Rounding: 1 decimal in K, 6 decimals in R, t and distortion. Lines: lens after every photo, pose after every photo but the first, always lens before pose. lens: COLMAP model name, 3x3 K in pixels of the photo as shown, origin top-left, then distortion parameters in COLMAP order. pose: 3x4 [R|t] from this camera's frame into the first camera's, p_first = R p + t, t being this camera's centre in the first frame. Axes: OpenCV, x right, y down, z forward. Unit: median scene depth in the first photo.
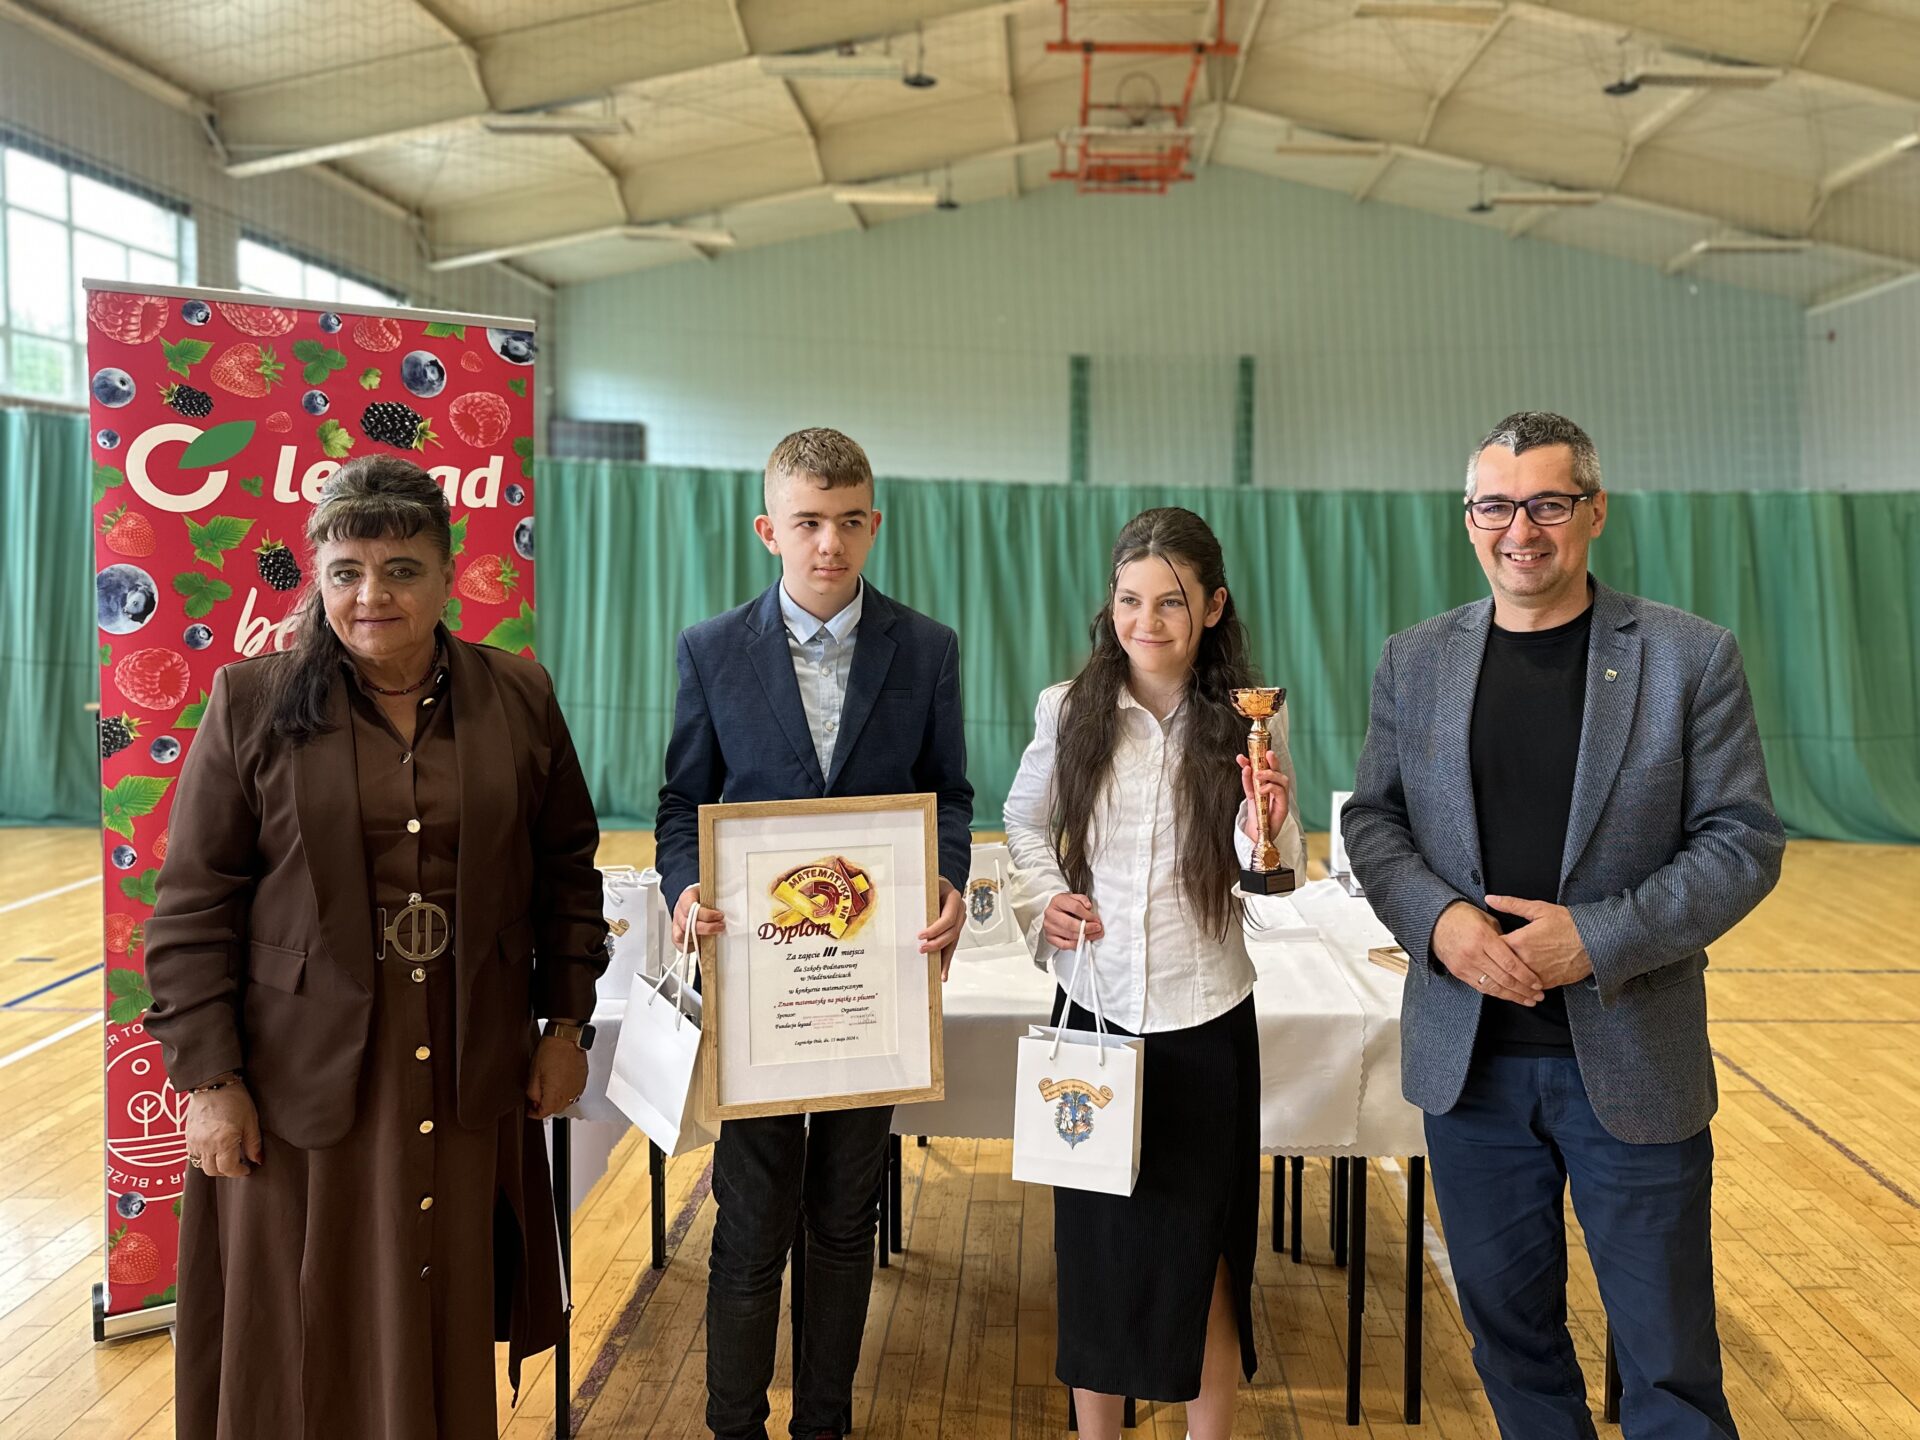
lens RADIAL K [[1490.7, 0, 1071.0], [0, 1490.7, 641.8], [0, 0, 1]] dist [0.017310, -0.027067]
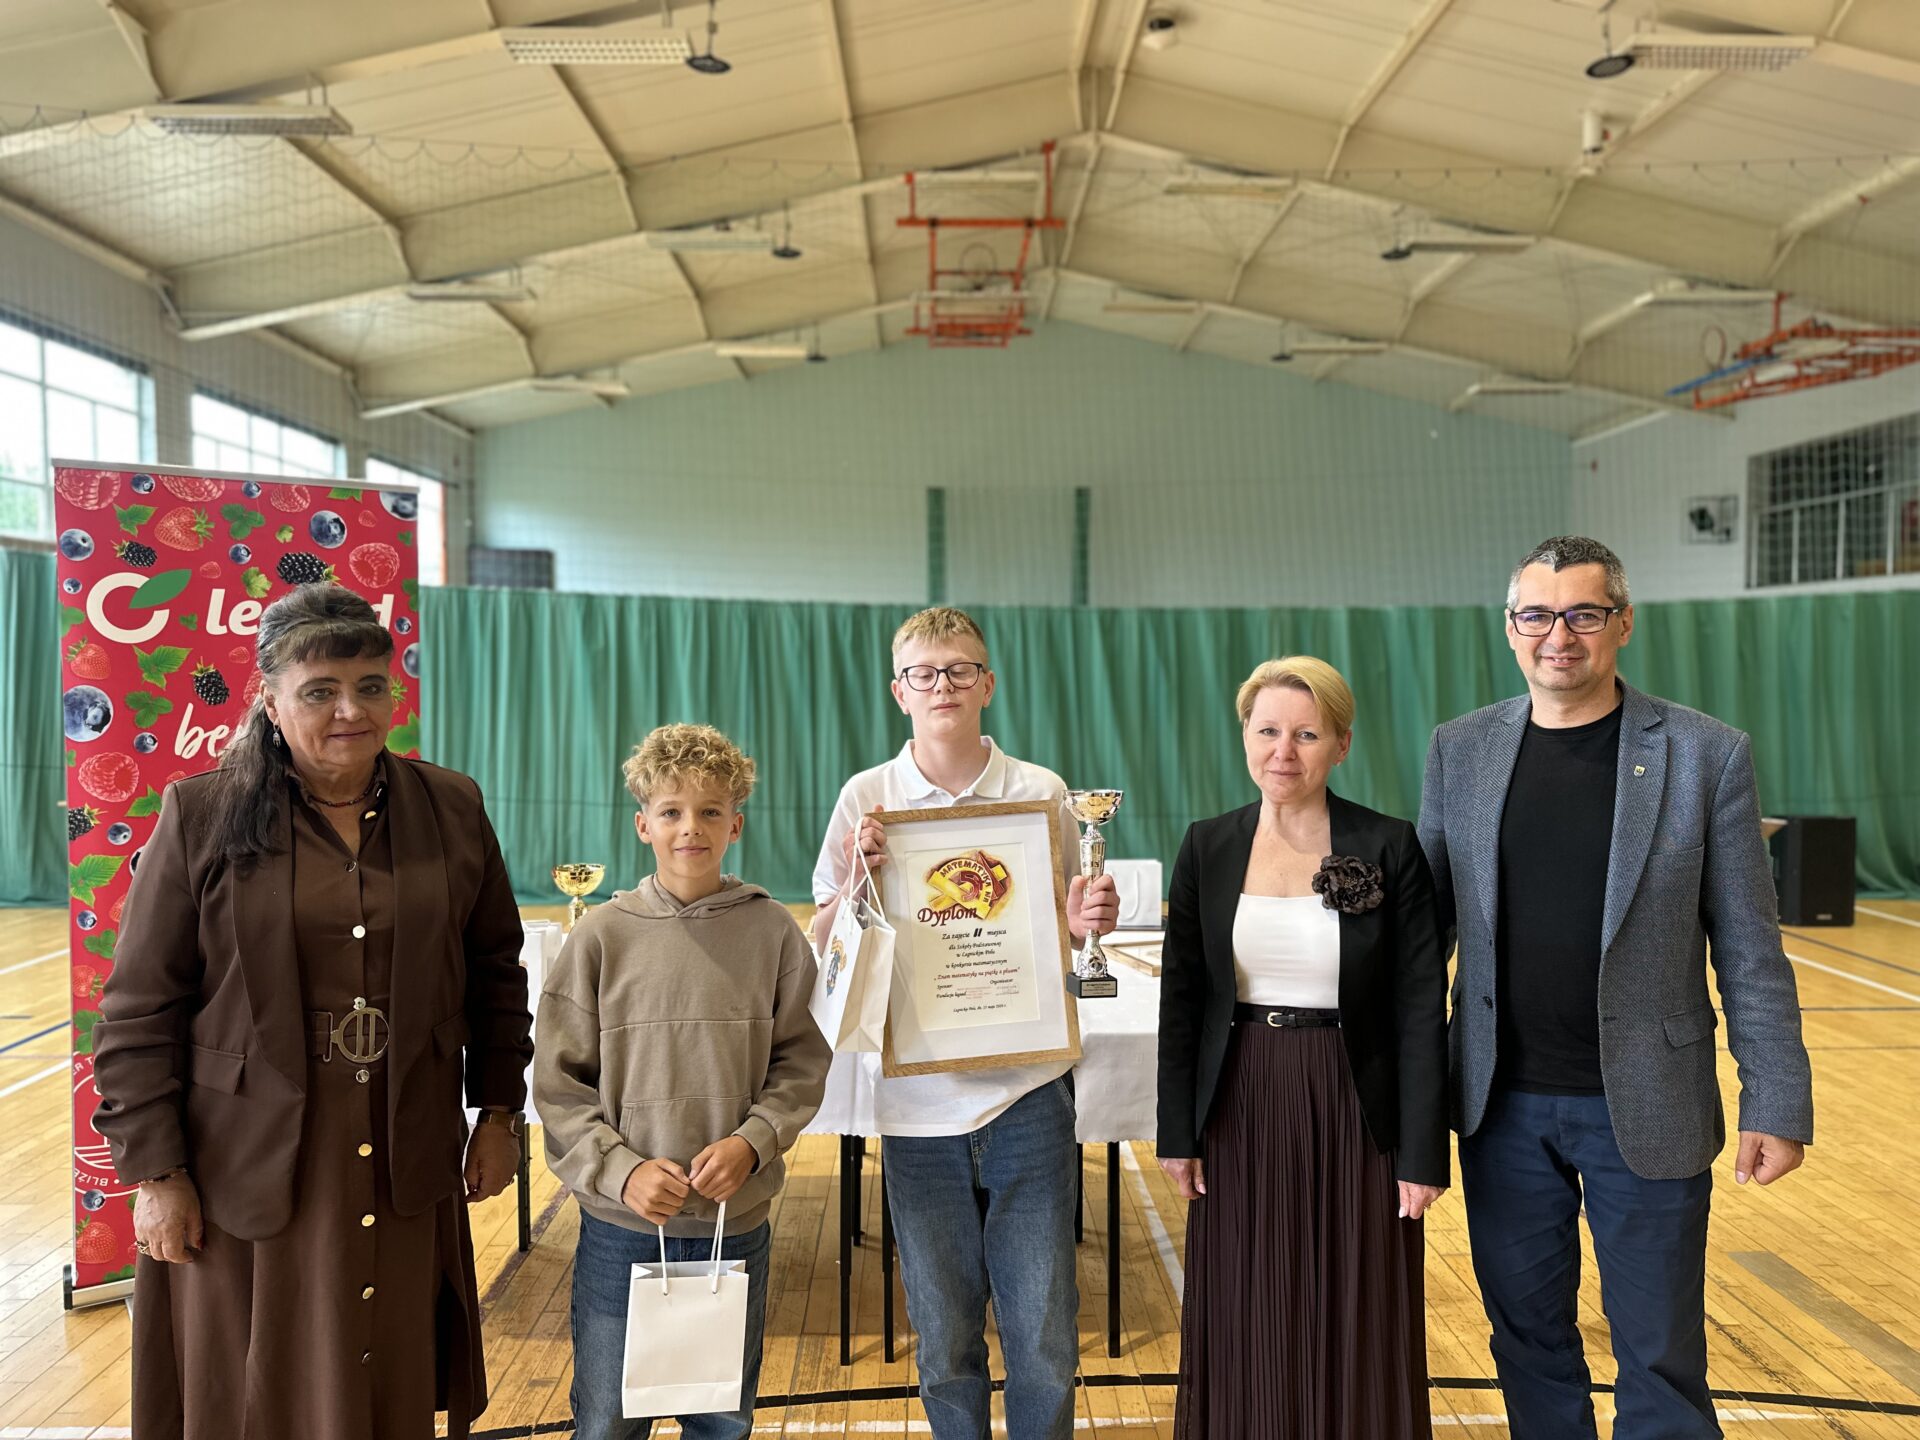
lens RADIAL K [[1330.8, 0, 954.4], [0, 1330.8, 729.0], [0, 0, 1]] dist [0.016412, -0.026193]
pose [[0.999927, -0.009513, 0.007466, 0.075400], [0.009570, 0.999925, -0.007602, -0.000140], [-0.007393, 0.007673, 0.999943, -0.107812]]
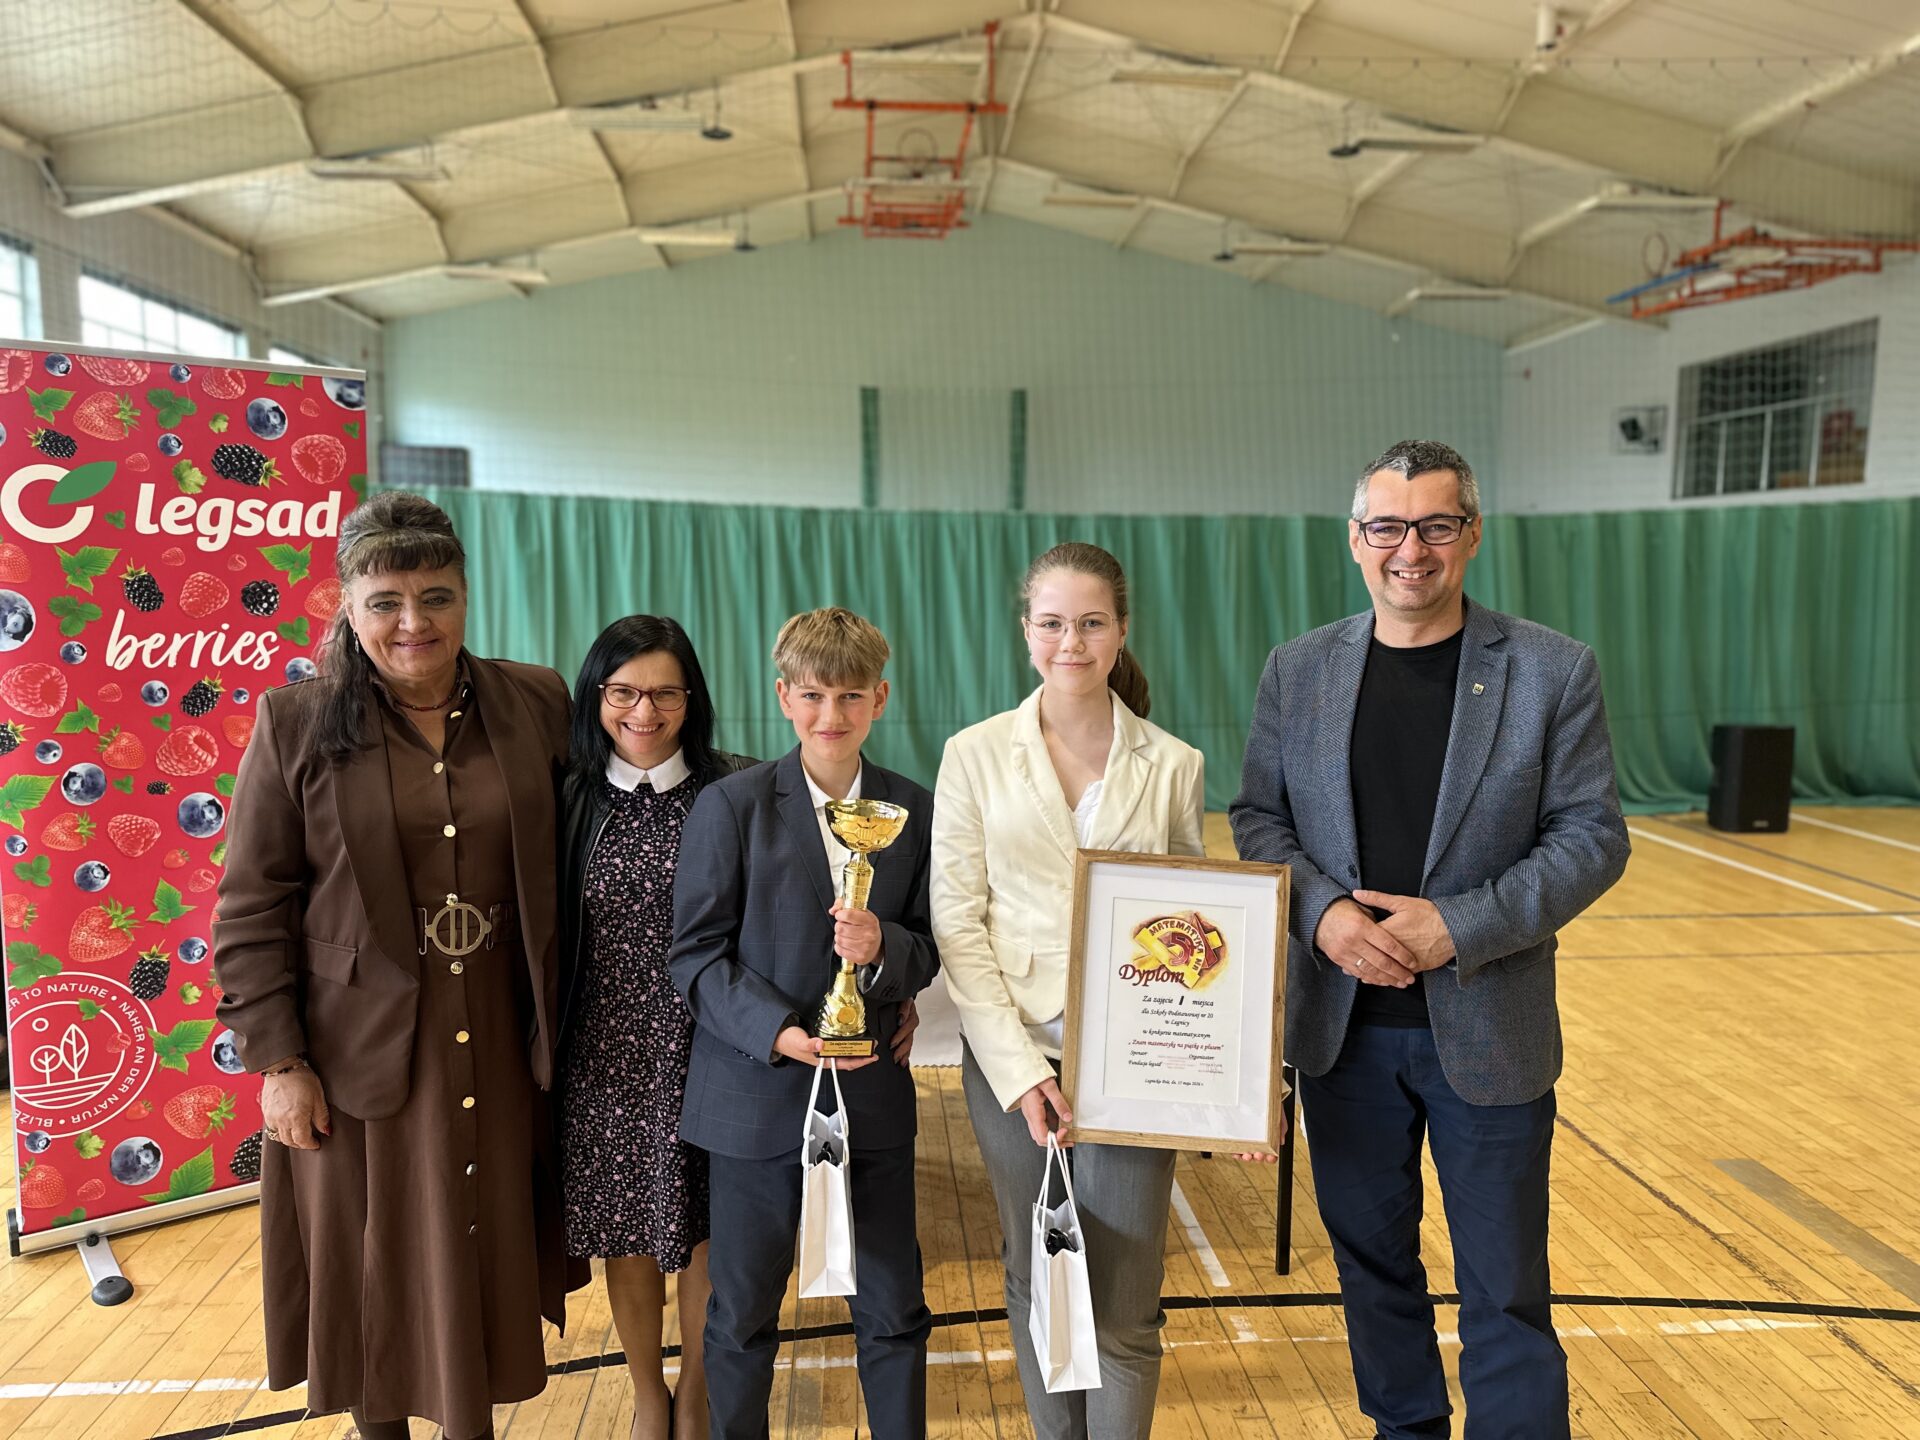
lens RADIAL K [[1330.8, 0, 951.7], [0, 1330.8, 730.6], [0, 0, 1]] dist [0.016412, -0.026193]
pose [[0.997979, -0.011221, 0.062541, 0.018964], [0.007201, 0.997915, 0.064133, -0.004271], [-0.063130, -0.063553, 0.995980, -0.054676]]
